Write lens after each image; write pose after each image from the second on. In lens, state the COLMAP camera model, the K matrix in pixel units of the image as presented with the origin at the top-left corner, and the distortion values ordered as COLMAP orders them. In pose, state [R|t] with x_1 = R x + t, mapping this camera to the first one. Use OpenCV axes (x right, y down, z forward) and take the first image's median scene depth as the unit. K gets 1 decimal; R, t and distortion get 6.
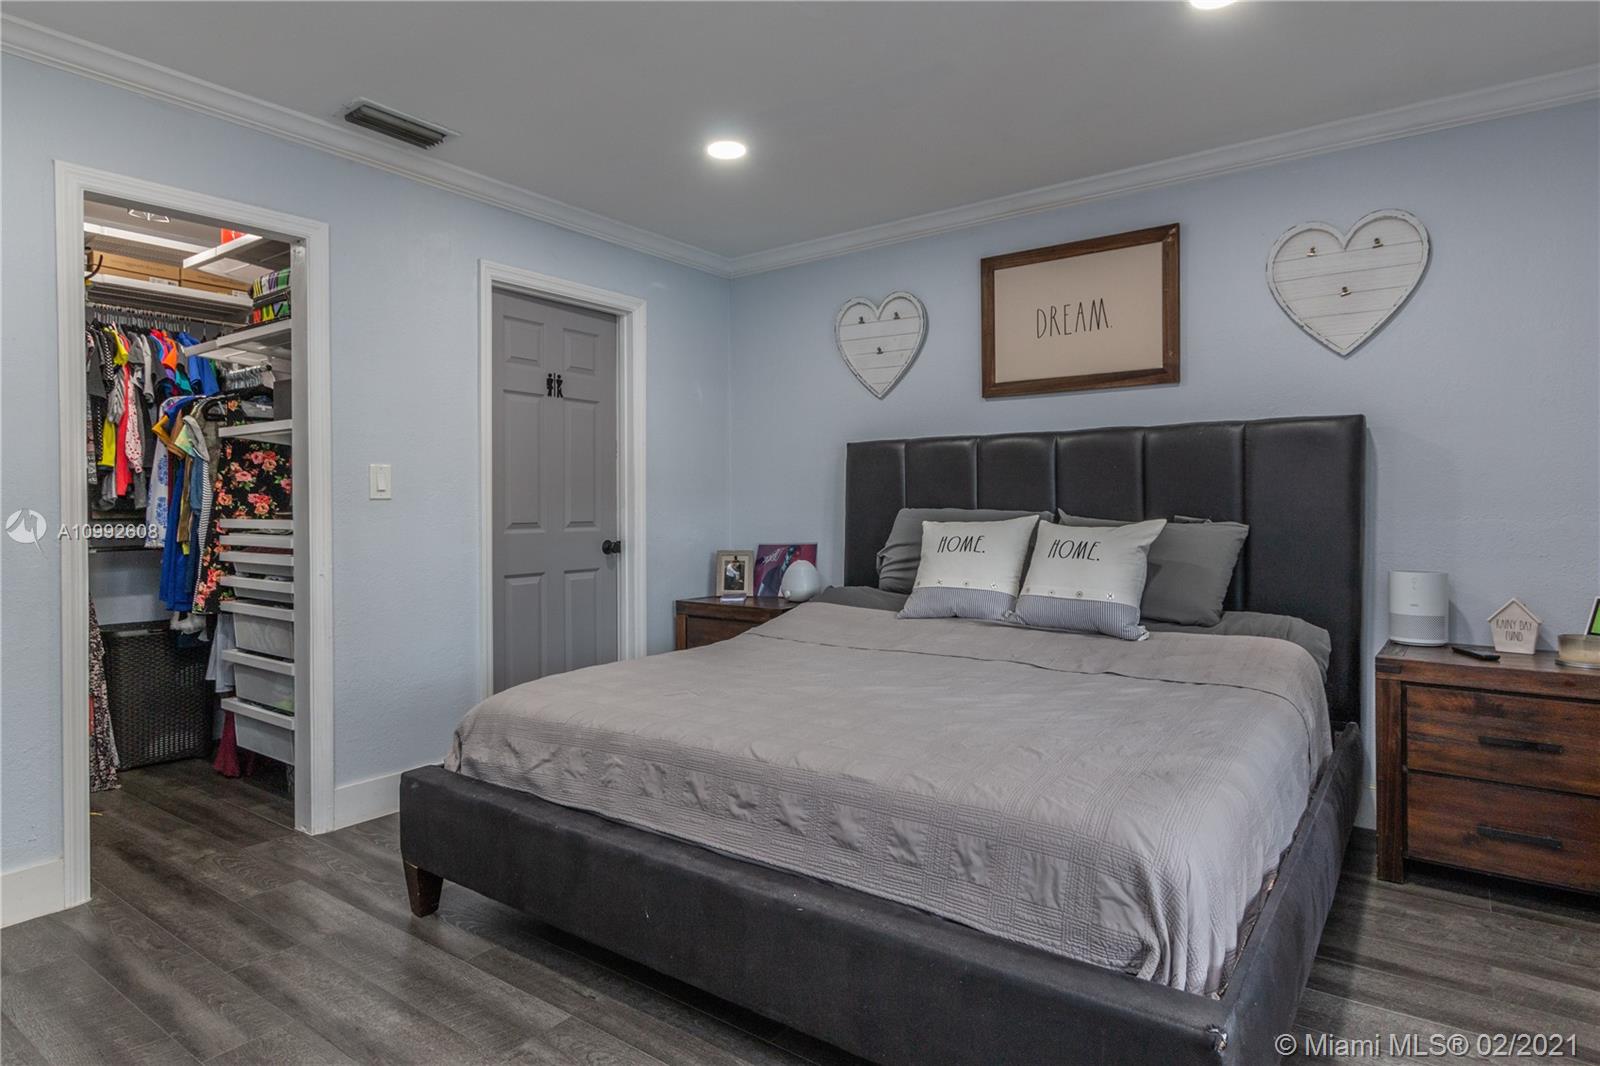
lens RADIAL K [[889.0, 0, 801.7], [0, 889.0, 501.9], [0, 0, 1]] dist [0.003287, 0.001473]
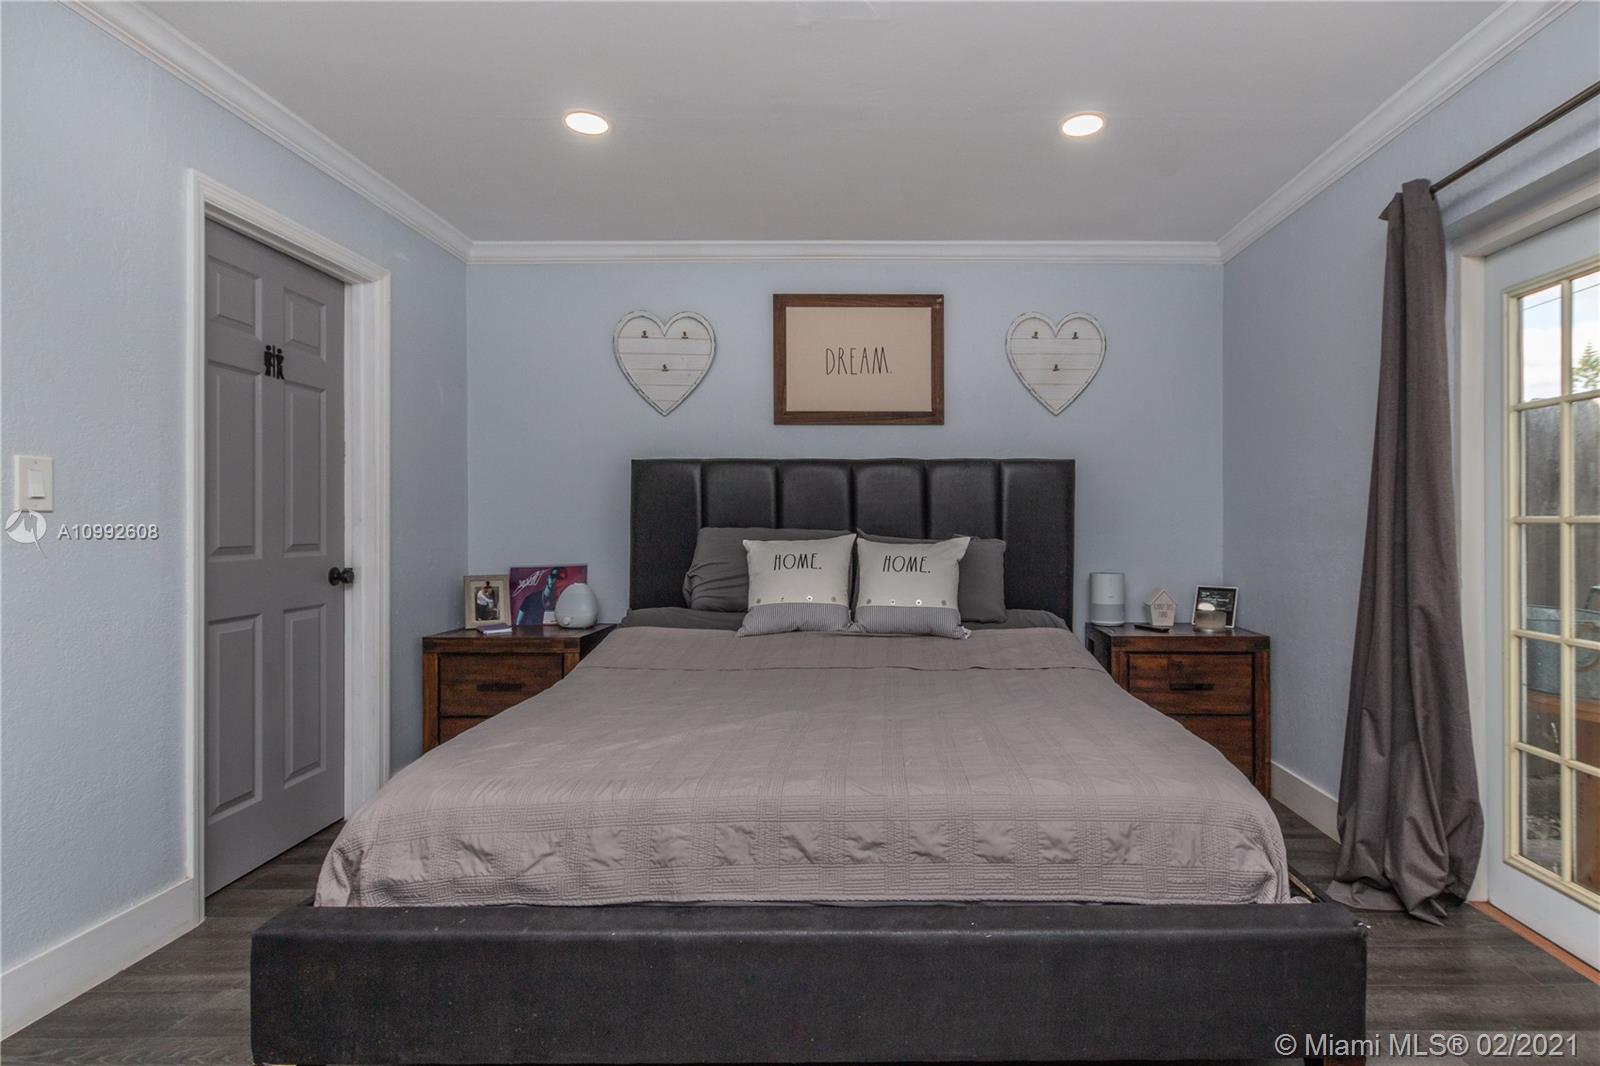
lens RADIAL K [[802.0, 0, 879.5], [0, 802.0, 514.8], [0, 0, 1]] dist [0.003336, 0.000684]
pose [[0.801238, 0.011213, 0.598240, -0.303130], [-0.006455, 0.999928, -0.010097, 0.001124], [-0.598311, 0.004228, 0.801253, 0.171277]]
